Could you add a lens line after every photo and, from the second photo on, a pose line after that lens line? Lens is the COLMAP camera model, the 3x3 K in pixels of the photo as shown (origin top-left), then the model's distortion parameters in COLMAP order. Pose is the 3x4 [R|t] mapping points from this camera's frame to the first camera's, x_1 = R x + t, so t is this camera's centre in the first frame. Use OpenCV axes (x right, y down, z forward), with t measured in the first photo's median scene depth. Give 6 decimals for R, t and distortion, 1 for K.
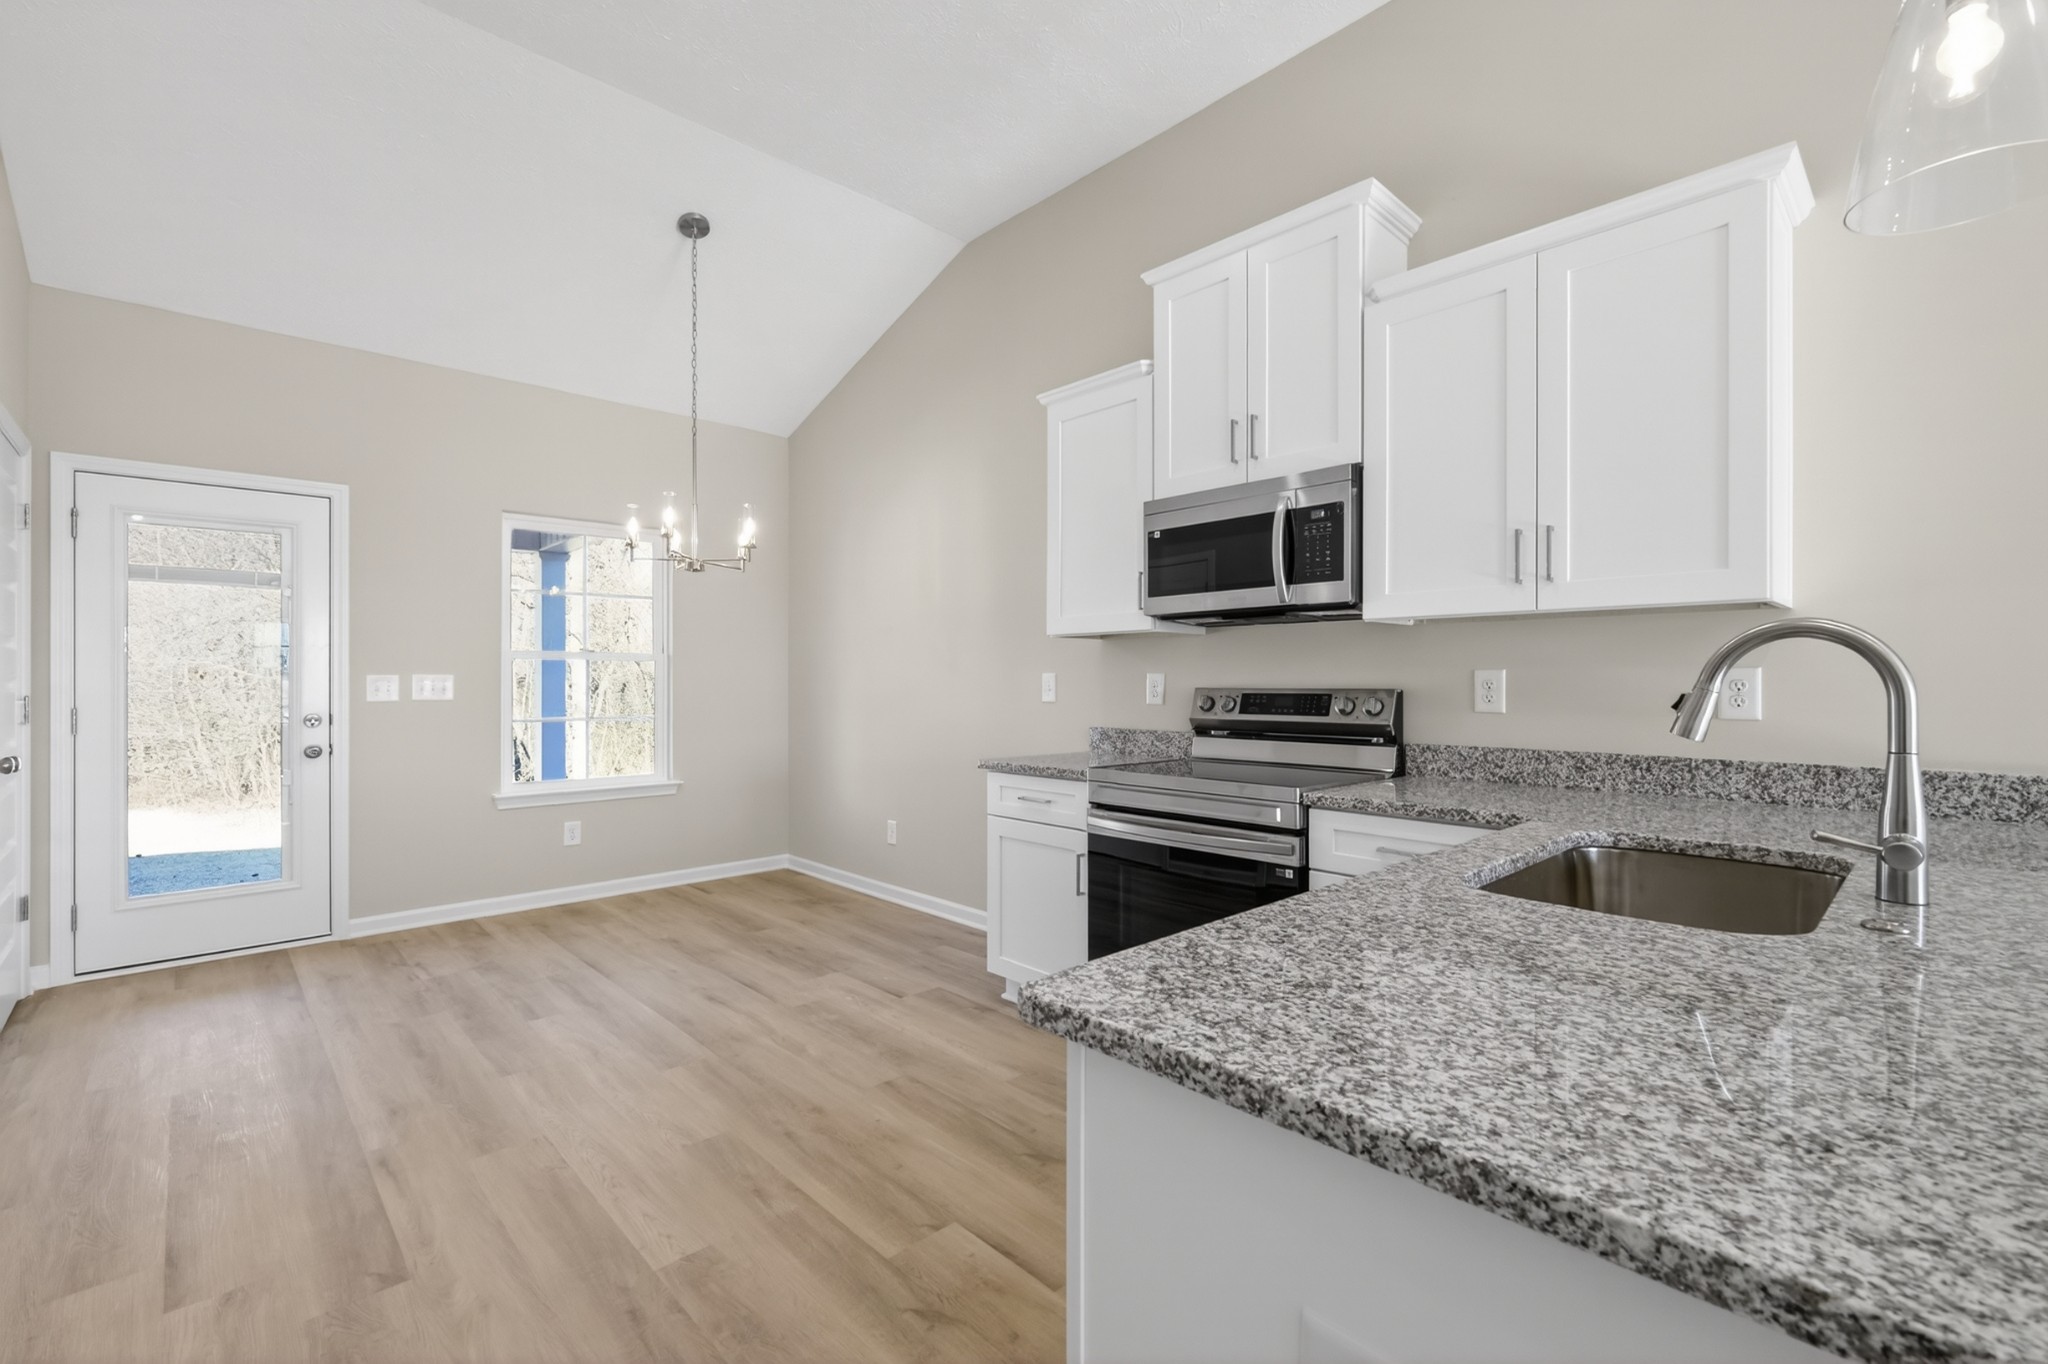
lens RADIAL K [[894.0, 0, 1030.3], [0, 894.0, 679.4], [0, 0, 1]] dist [0.001533, 0.000028]
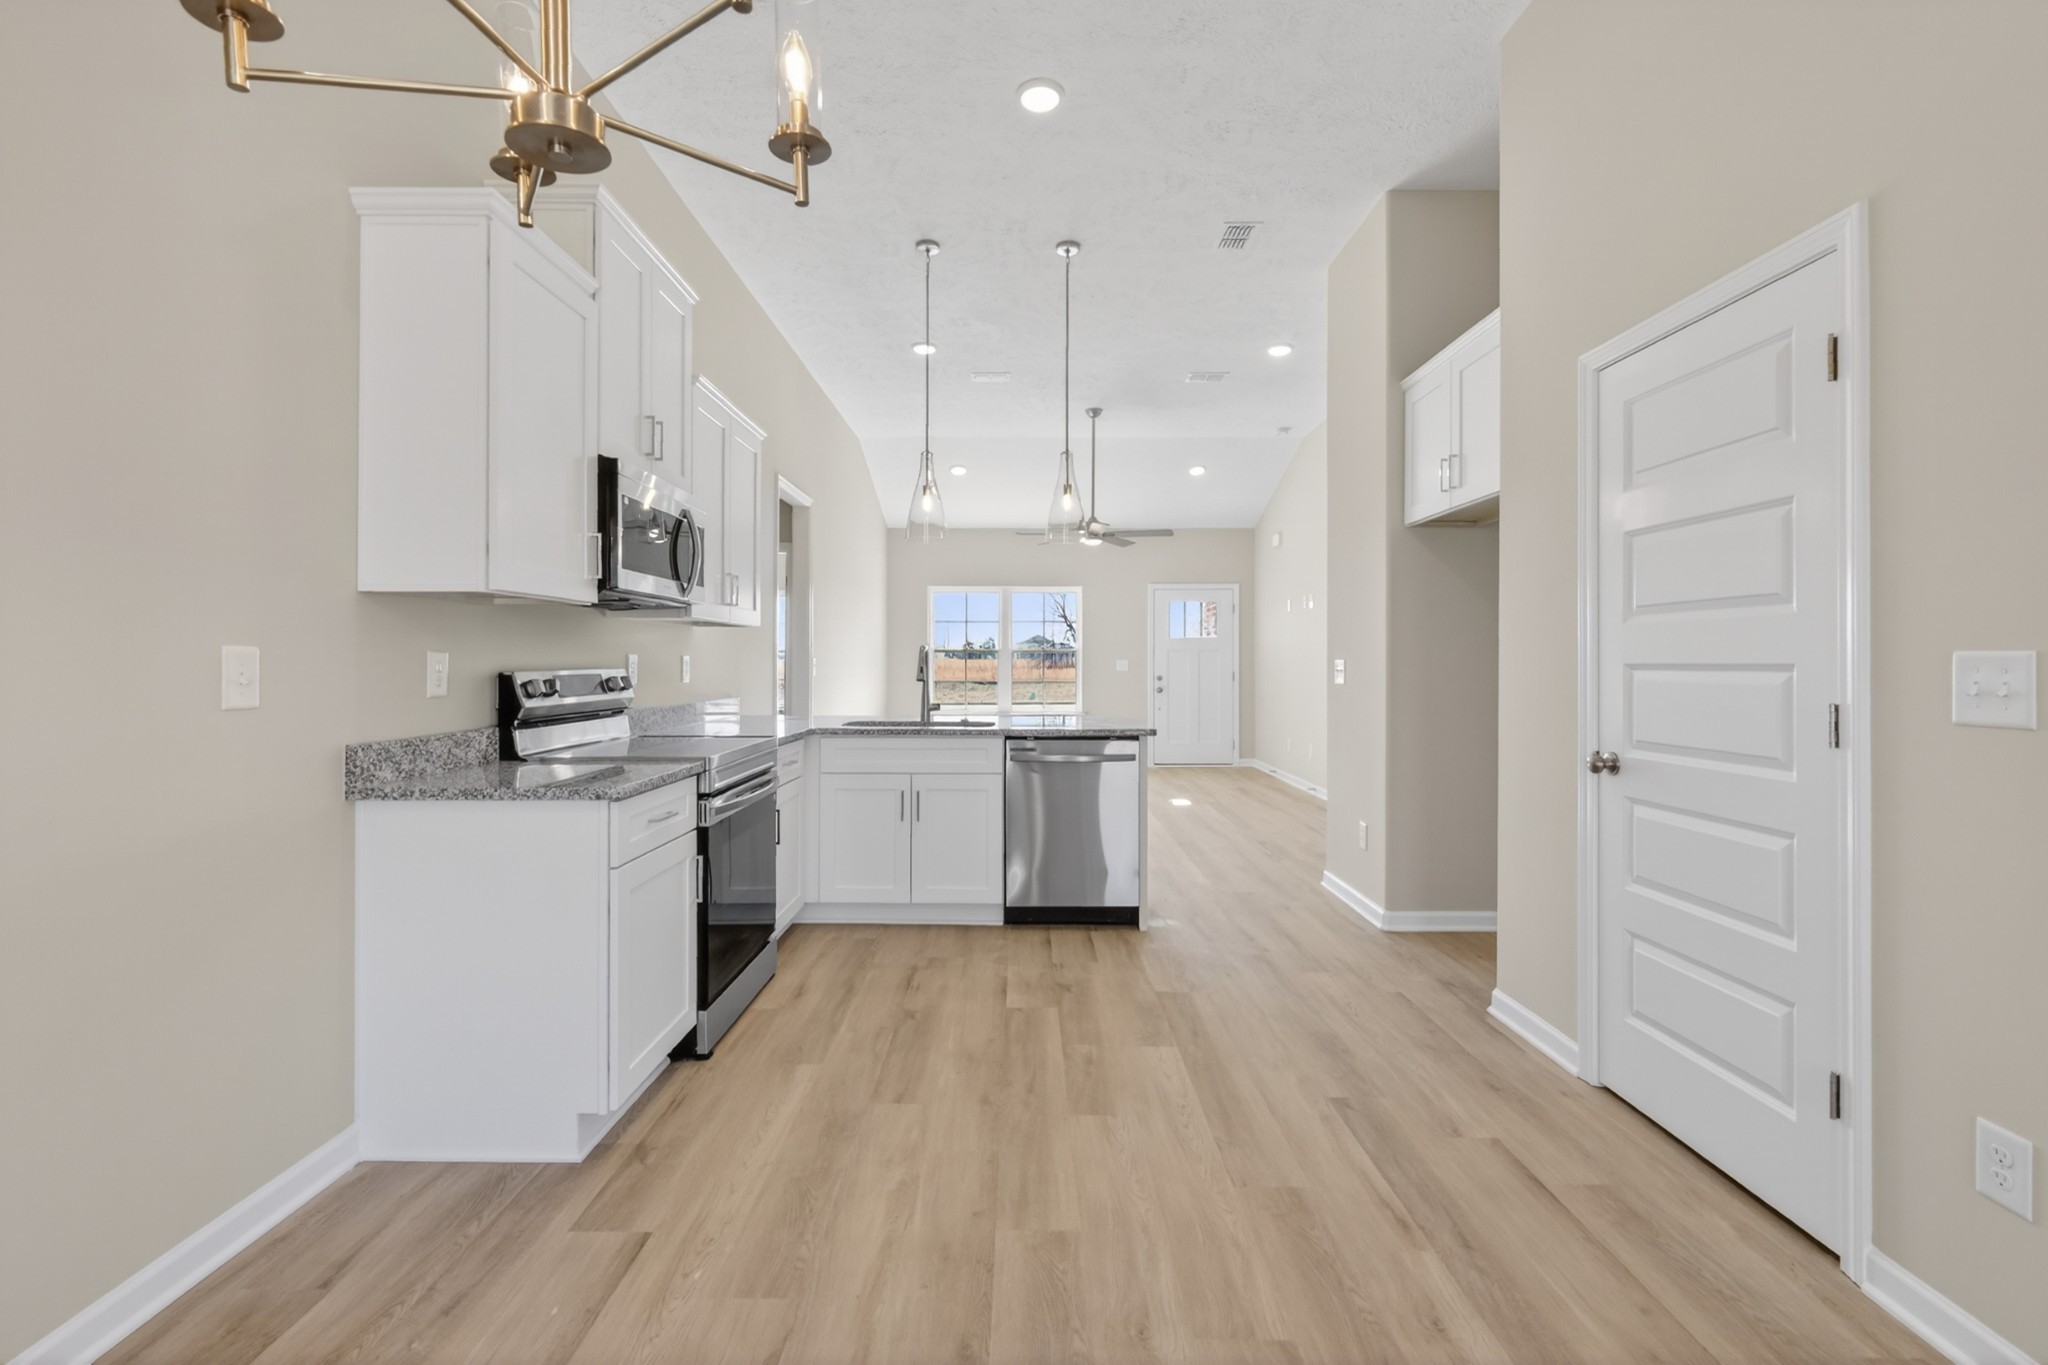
lens RADIAL K [[894.0, 0, 1019.4], [0, 894.0, 660.8], [0, 0, 1]] dist [0.001533, 0.000028]
pose [[-0.722530, -0.000269, 0.691340, -0.639651], [-0.002088, 0.999996, -0.001793, 0.000555], [-0.691337, -0.002739, -0.722527, 1.143532]]
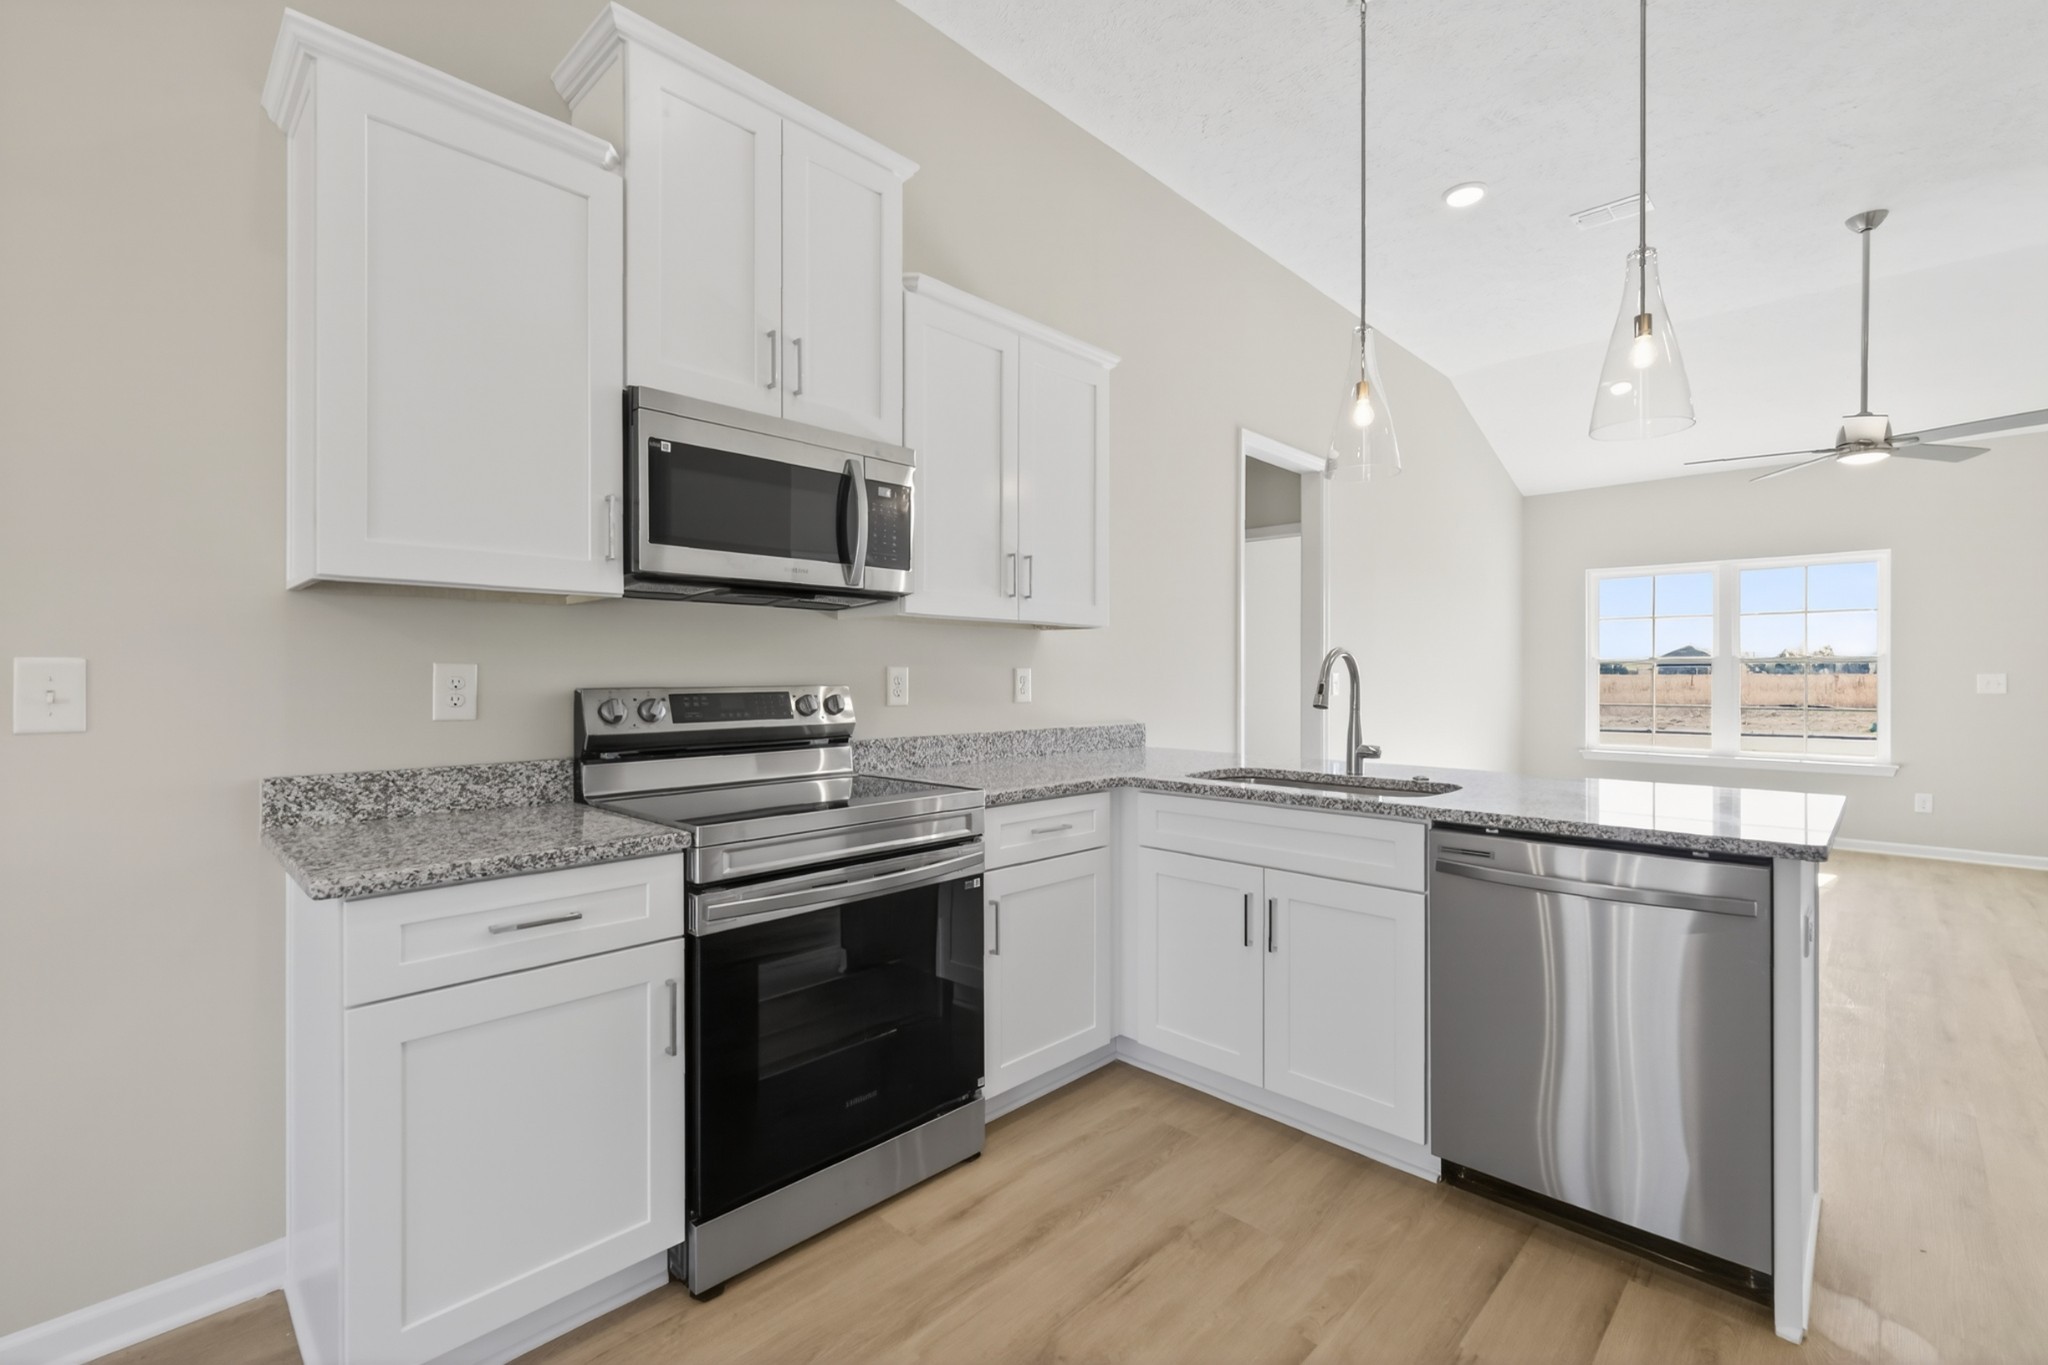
lens RADIAL K [[894.0, 0, 1022.4], [0, 894.0, 677.6], [0, 0, 1]] dist [0.001533, 0.000028]
pose [[-0.042626, -0.000493, 0.999091, -0.419251], [-0.001343, 0.999999, 0.000436, 0.000971], [-0.999090, -0.001324, -0.042627, 0.642756]]
